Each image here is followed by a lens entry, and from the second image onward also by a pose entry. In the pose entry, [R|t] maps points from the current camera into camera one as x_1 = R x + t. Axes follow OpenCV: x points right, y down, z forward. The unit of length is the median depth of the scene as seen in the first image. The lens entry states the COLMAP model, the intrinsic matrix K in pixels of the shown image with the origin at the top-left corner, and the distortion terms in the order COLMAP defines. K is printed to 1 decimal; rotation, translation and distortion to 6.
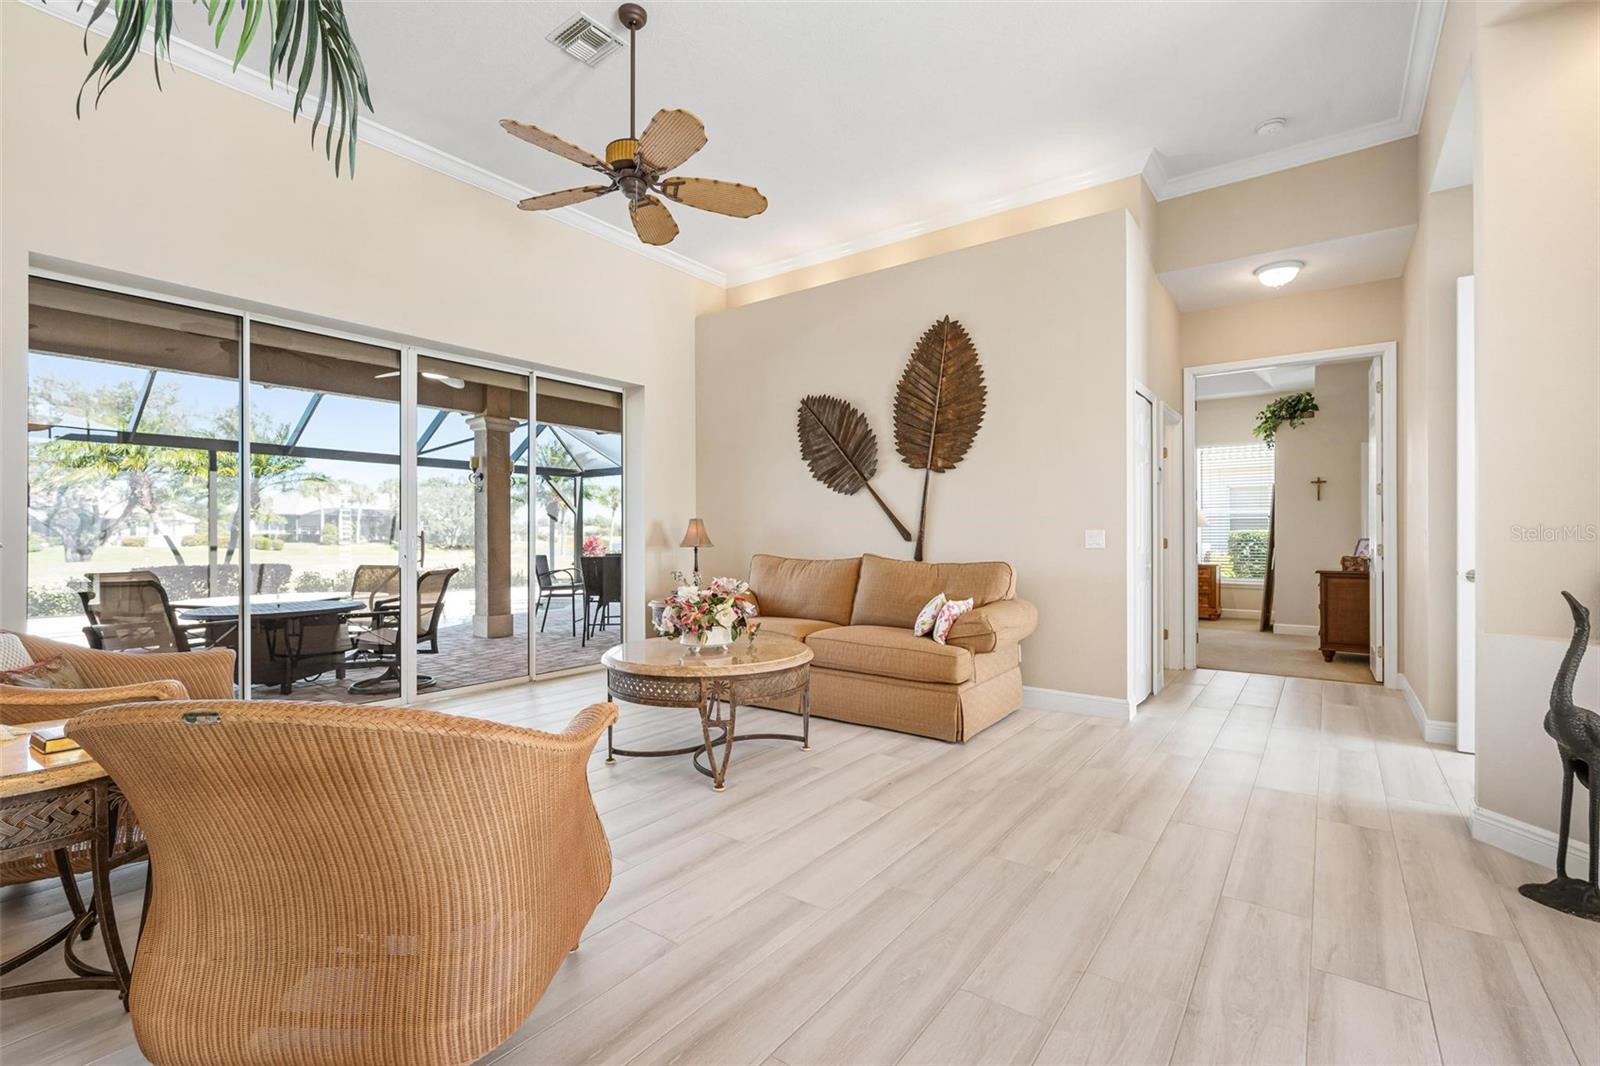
lens RADIAL K [[709.5, 0, 800.0], [0, 709.5, 533.0], [0, 0, 1]] dist [-0.000932, -0.000421]
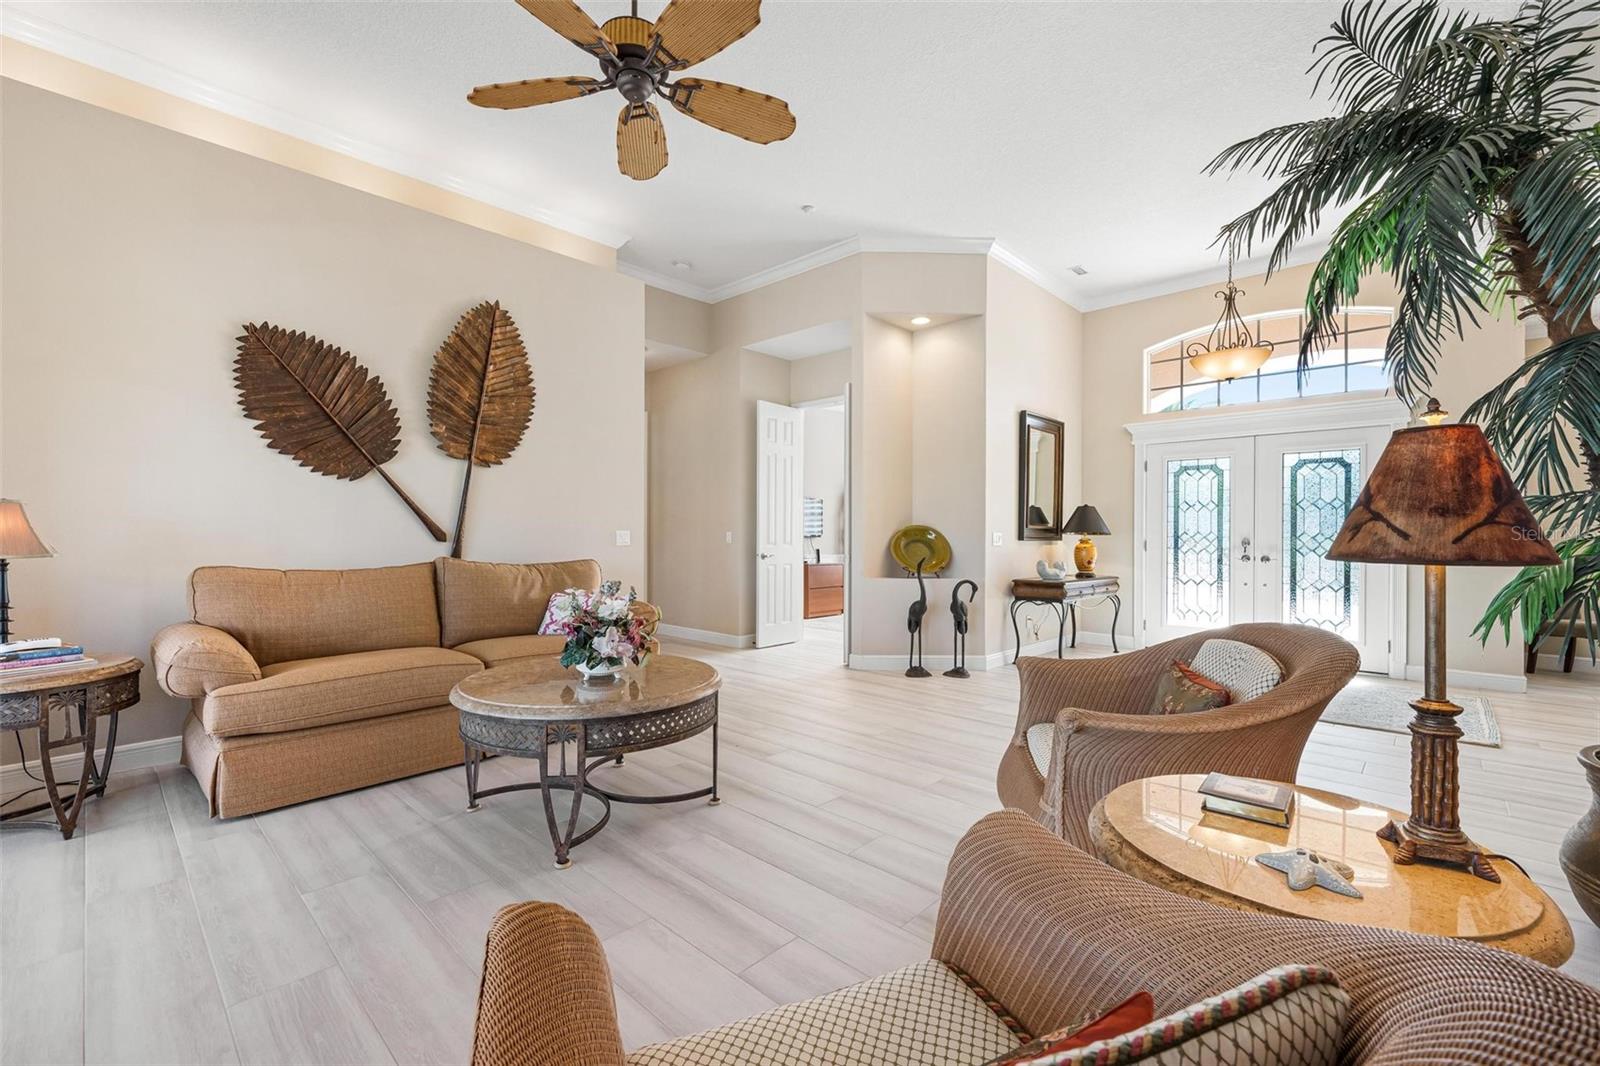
lens RADIAL K [[677.7, 0, 800.0], [0, 677.7, 533.0], [0, 0, 1]] dist [-0.001867, -0.000108]
pose [[0.115709, 0.000685, 0.993283, -0.623169], [-0.007966, 0.999968, 0.000238, -0.002682], [-0.993251, -0.007940, 0.115710, 0.482168]]
